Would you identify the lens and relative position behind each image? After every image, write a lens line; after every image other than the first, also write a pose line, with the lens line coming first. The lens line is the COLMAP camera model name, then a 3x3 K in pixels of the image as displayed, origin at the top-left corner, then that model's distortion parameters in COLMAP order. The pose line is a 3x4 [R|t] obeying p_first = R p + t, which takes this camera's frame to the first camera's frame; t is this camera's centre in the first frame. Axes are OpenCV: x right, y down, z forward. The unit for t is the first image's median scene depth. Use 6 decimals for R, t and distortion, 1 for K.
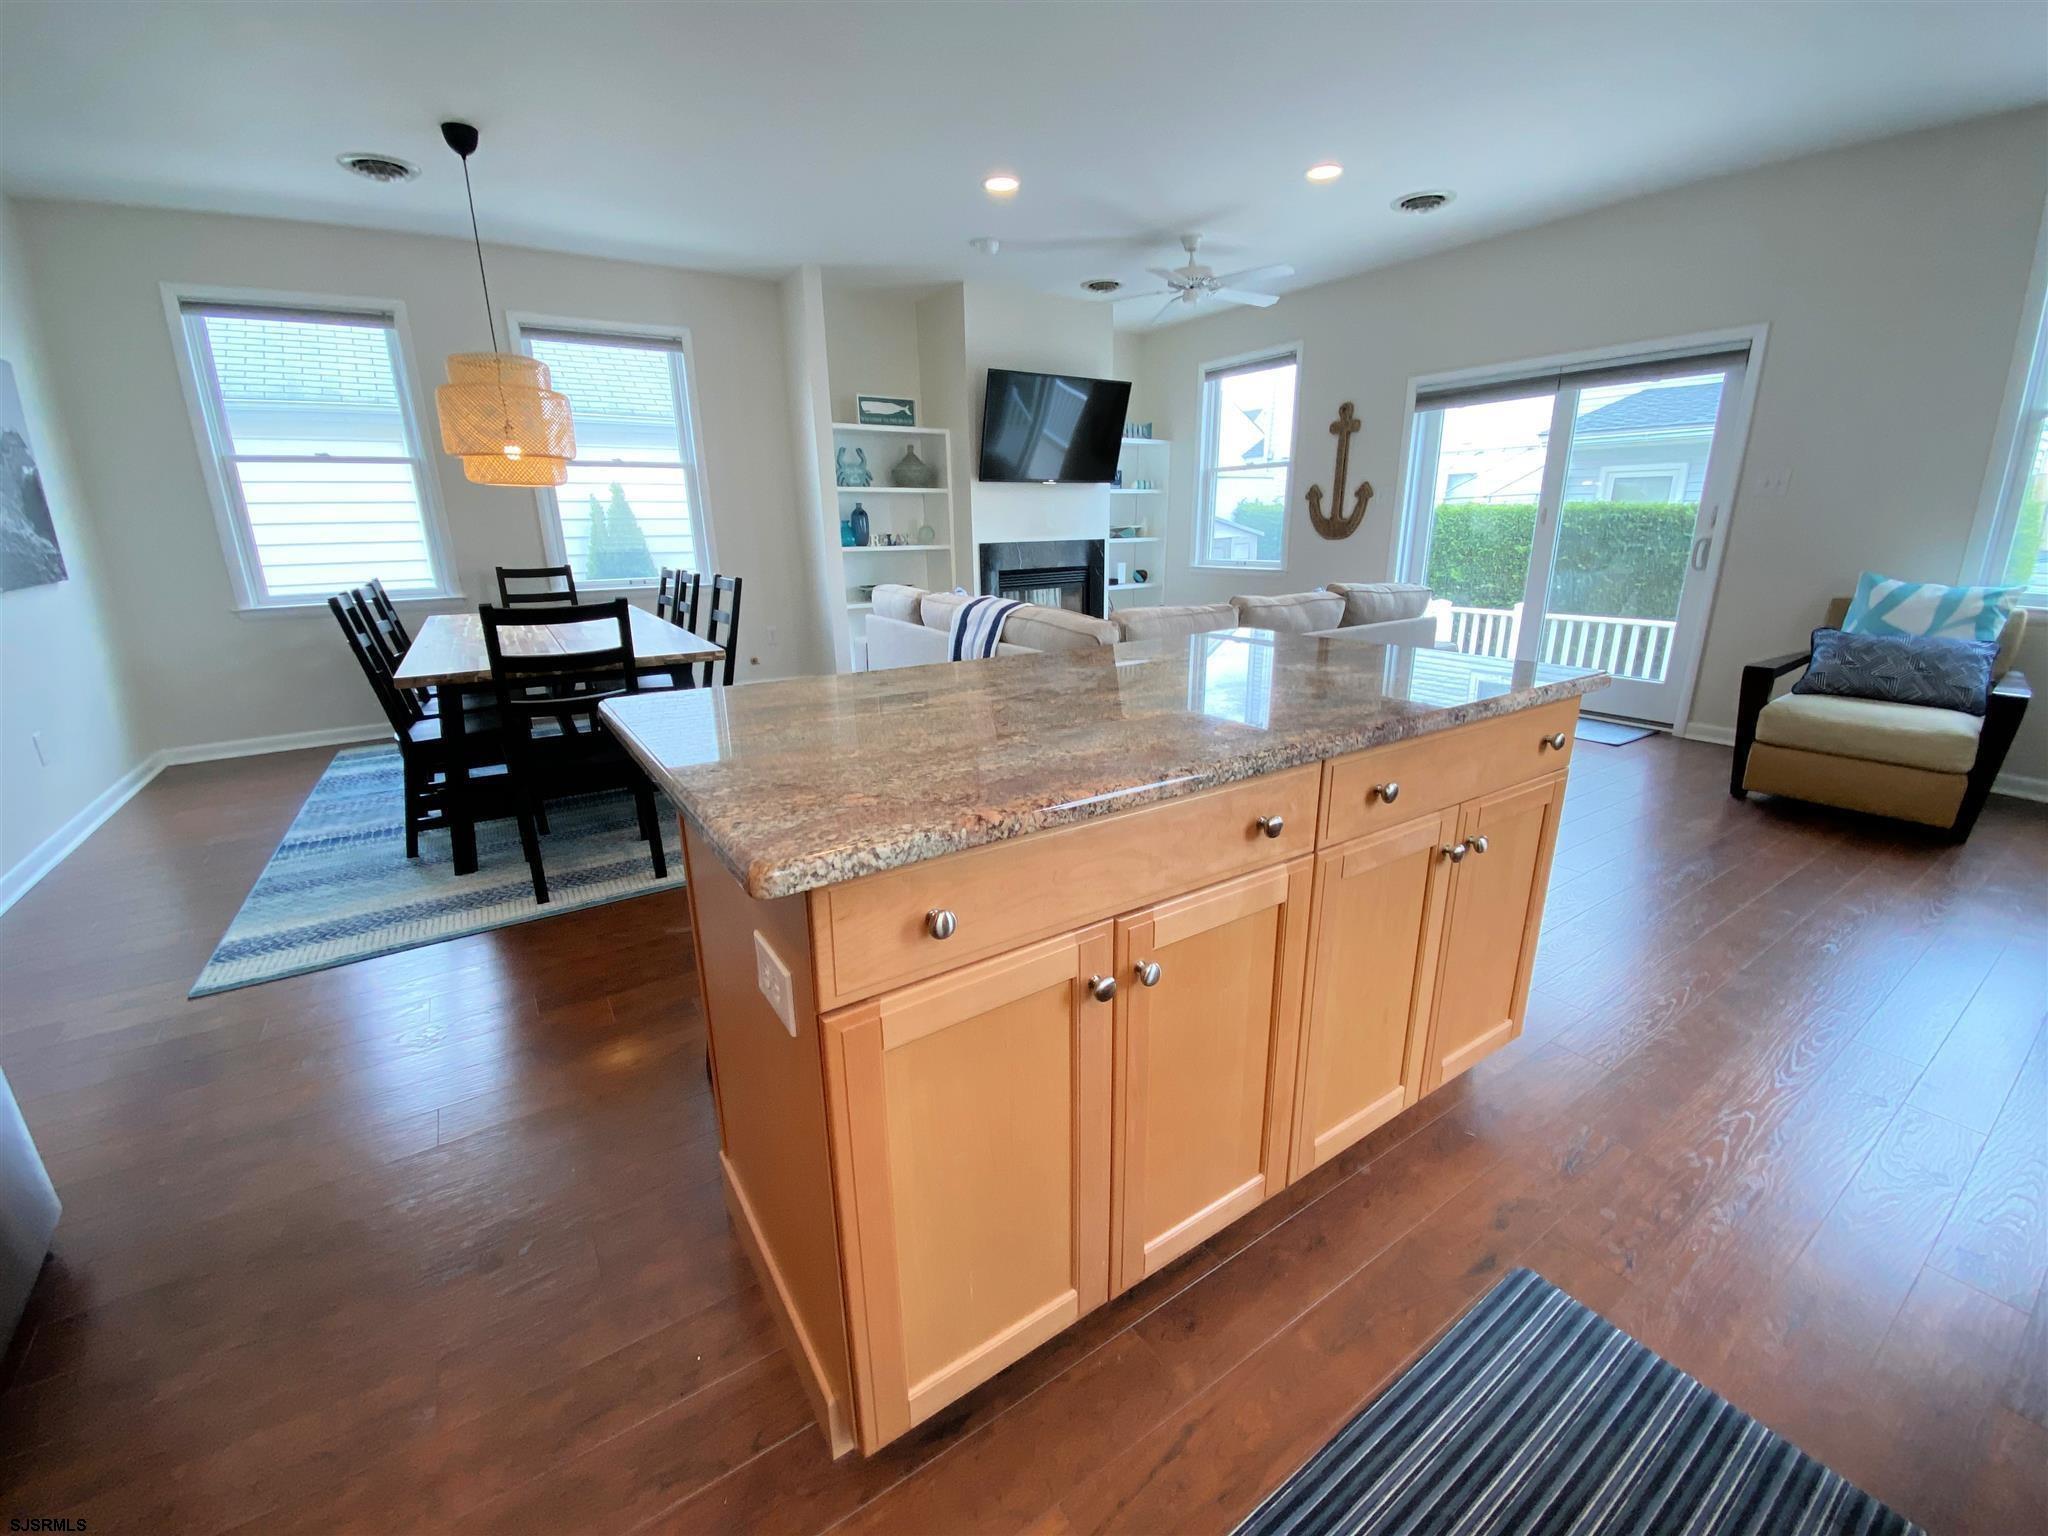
lens RADIAL K [[849.4, 0, 1024.7], [0, 849.4, 780.0], [0, 0, 1]] dist [0.038651, -0.028300]
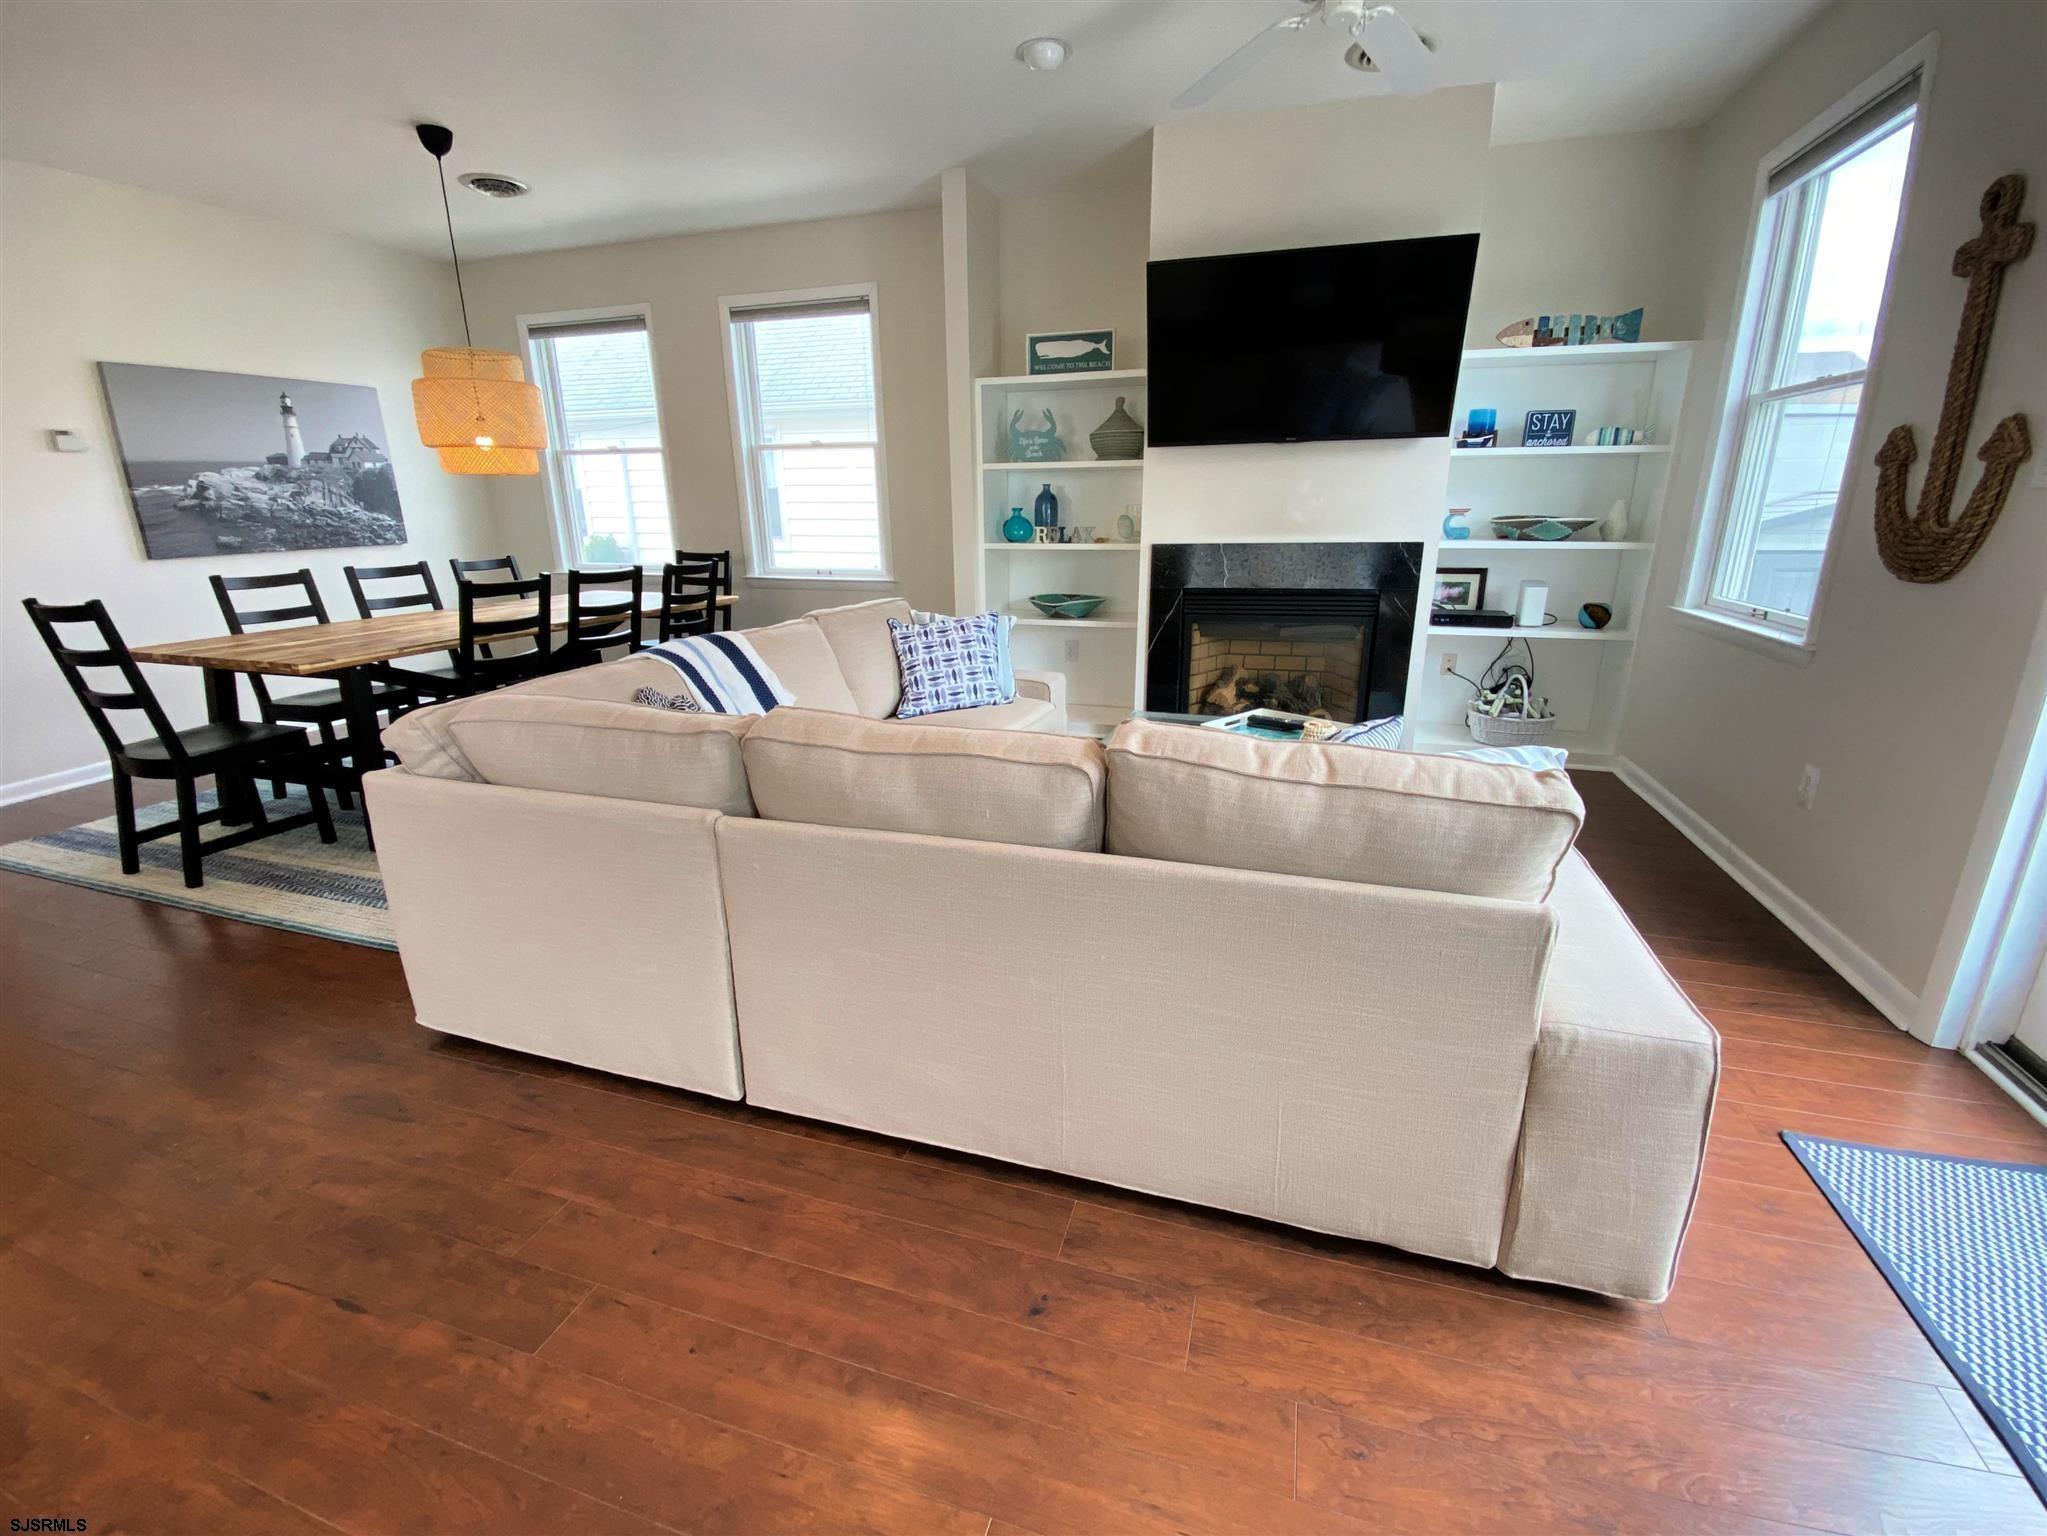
lens RADIAL K [[884.5, 0, 1027.0], [0, 884.5, 778.5], [0, 0, 1]] dist [0.020294, -0.022851]
pose [[0.636498, 0.235262, -0.734521, 0.424529], [-0.221552, 0.967977, 0.118051, -0.168006], [0.738772, 0.087595, 0.668238, 0.508304]]
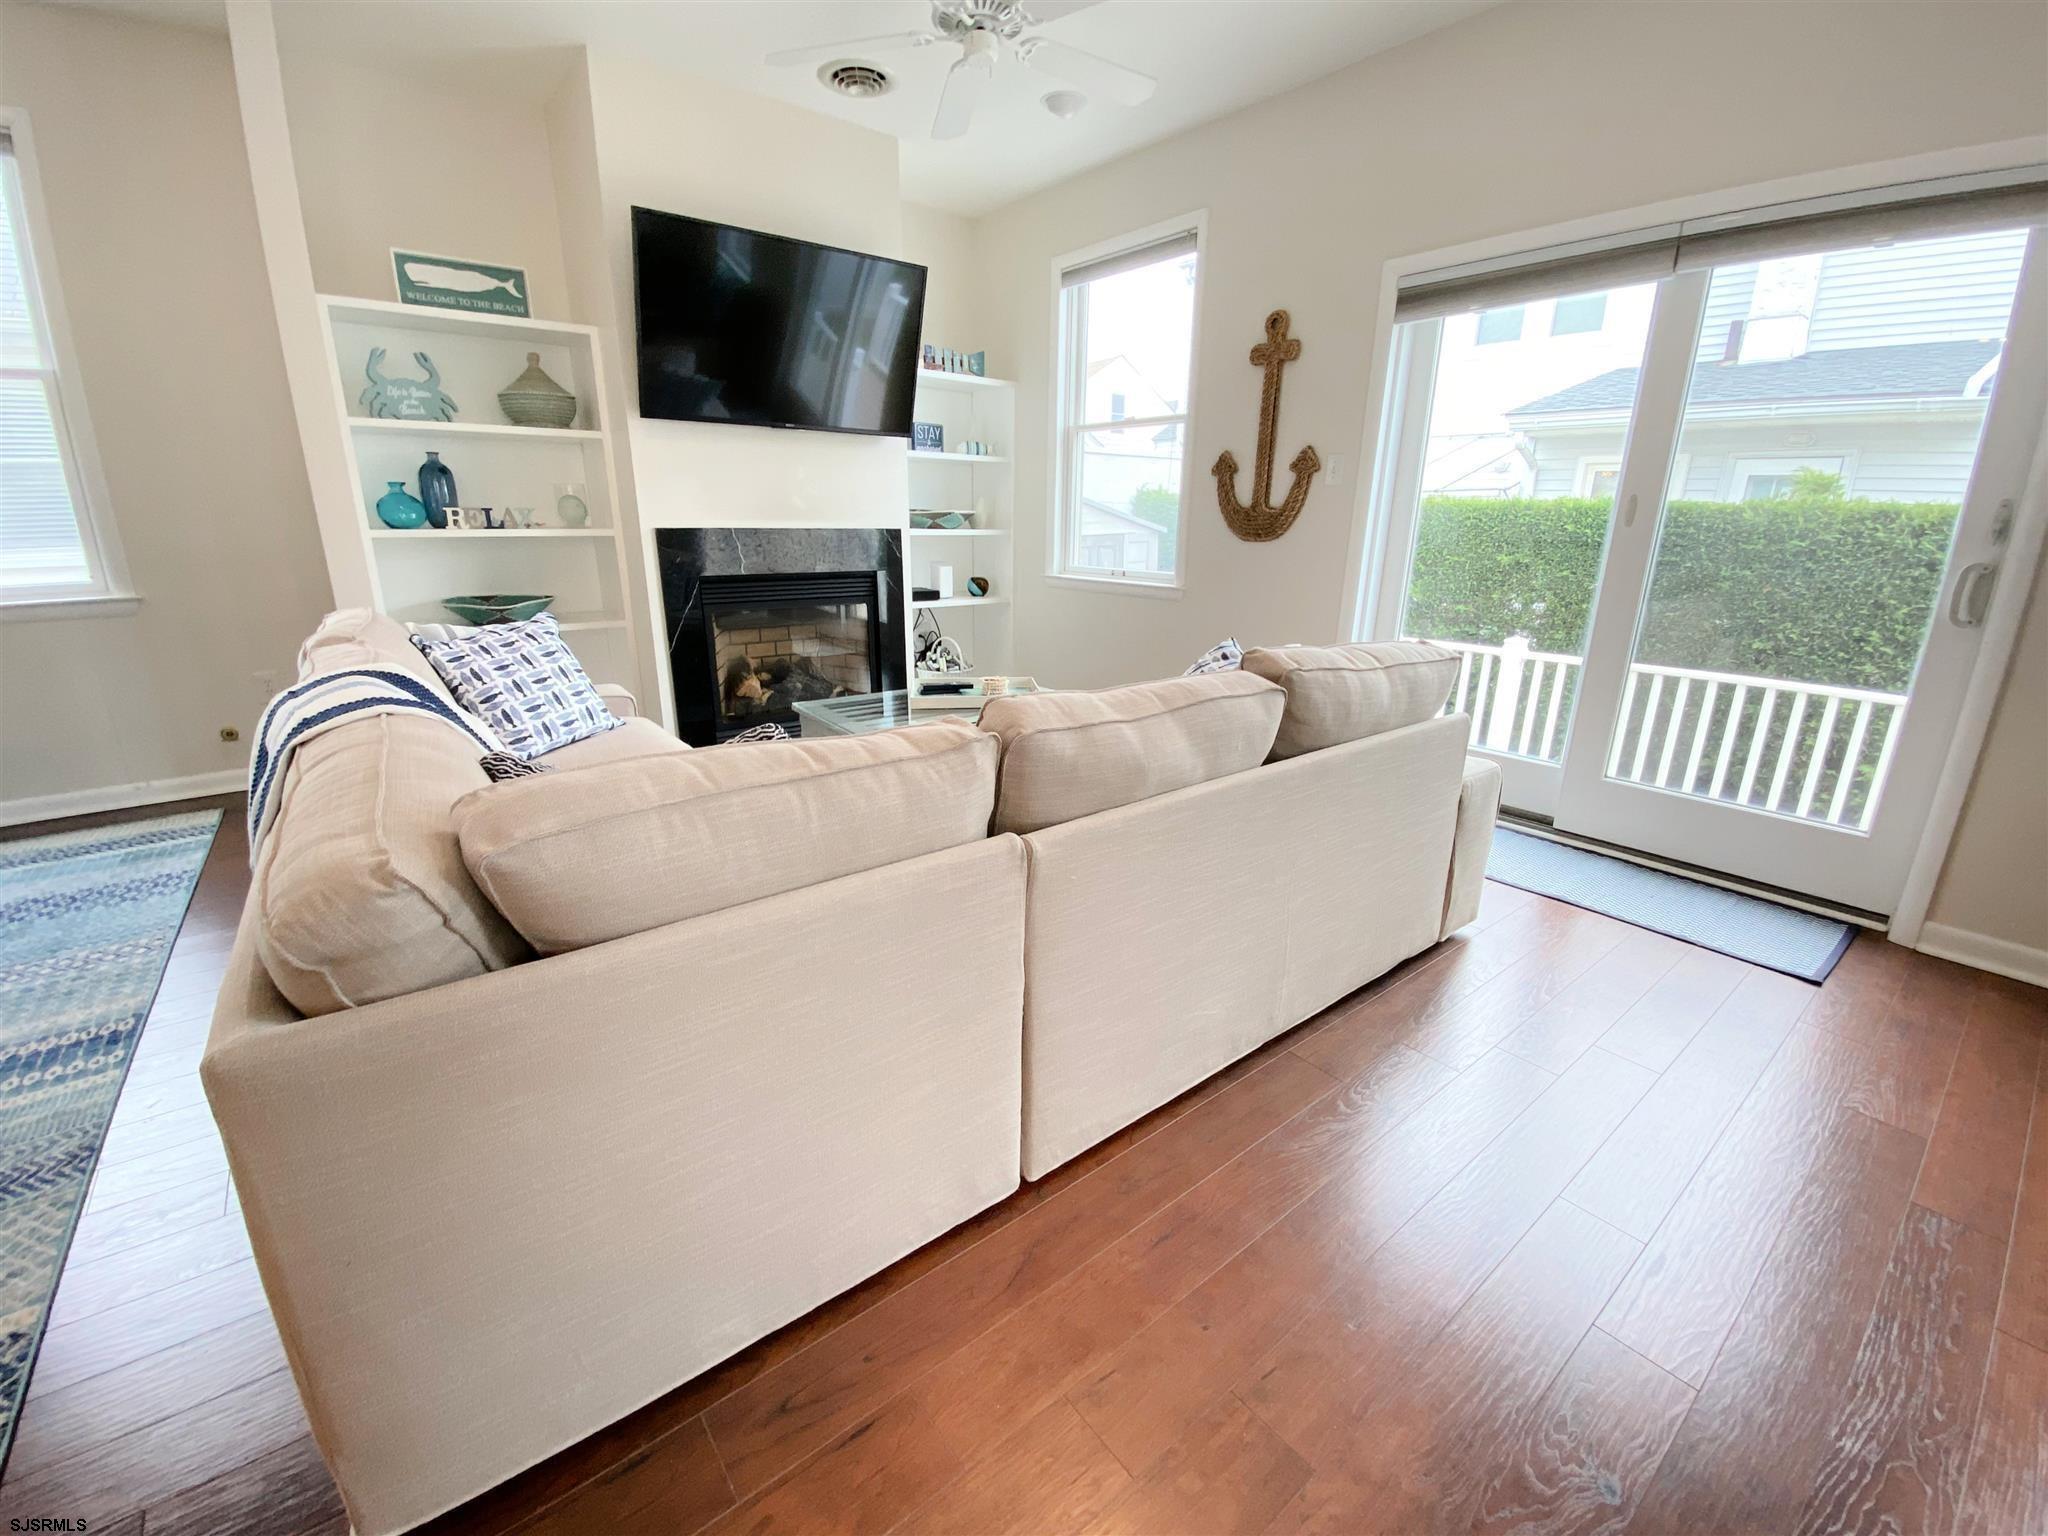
lens RADIAL K [[861.1, 0, 1024.0], [0, 861.1, 768.0], [0, 0, 1]] dist [0.038243, -0.030002]
pose [[0.996444, 0.003081, 0.084196, 0.147250], [-0.002635, 0.999982, -0.005412, -0.117439], [-0.084211, 0.005171, 0.996435, 0.407024]]
